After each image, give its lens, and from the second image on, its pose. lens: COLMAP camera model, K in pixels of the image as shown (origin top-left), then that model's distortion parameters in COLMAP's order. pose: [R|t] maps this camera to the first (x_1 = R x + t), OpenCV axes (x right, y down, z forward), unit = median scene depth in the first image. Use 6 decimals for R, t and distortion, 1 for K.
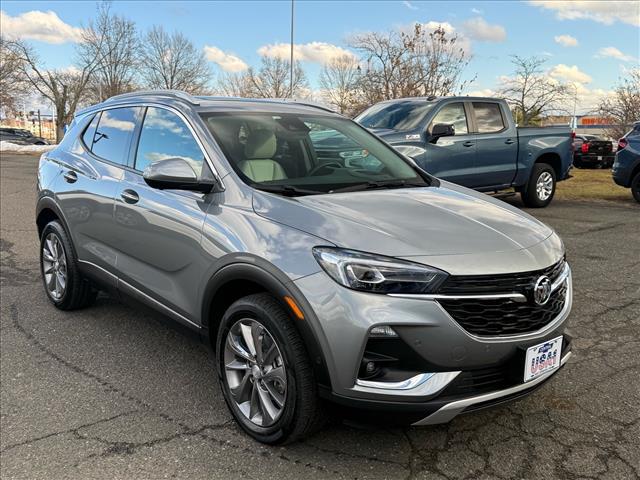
lens RADIAL K [[632.3, 0, 322.1], [0, 632.3, 239.2], [0, 0, 1]] dist [-0.006952, 0.000000]
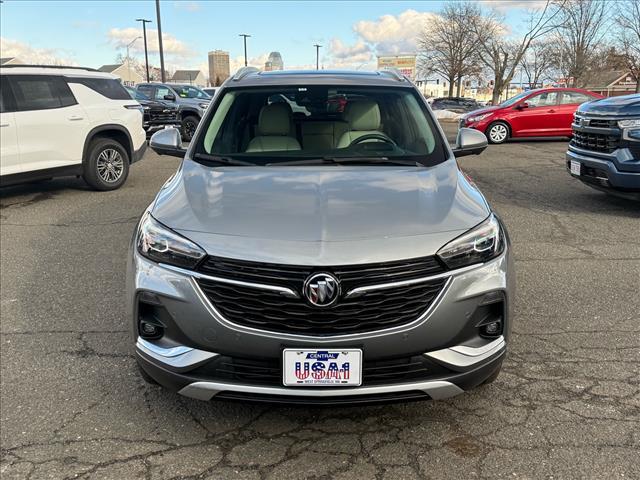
lens RADIAL K [[632.3, 0, 322.0], [0, 632.3, 240.2], [0, 0, 1]] dist [-0.006952, 0.000000]
pose [[0.756749, 0.120642, -0.642477, 0.898895], [-0.086398, 0.992659, 0.084632, -0.059119], [0.647971, -0.008537, 0.761617, 0.343462]]
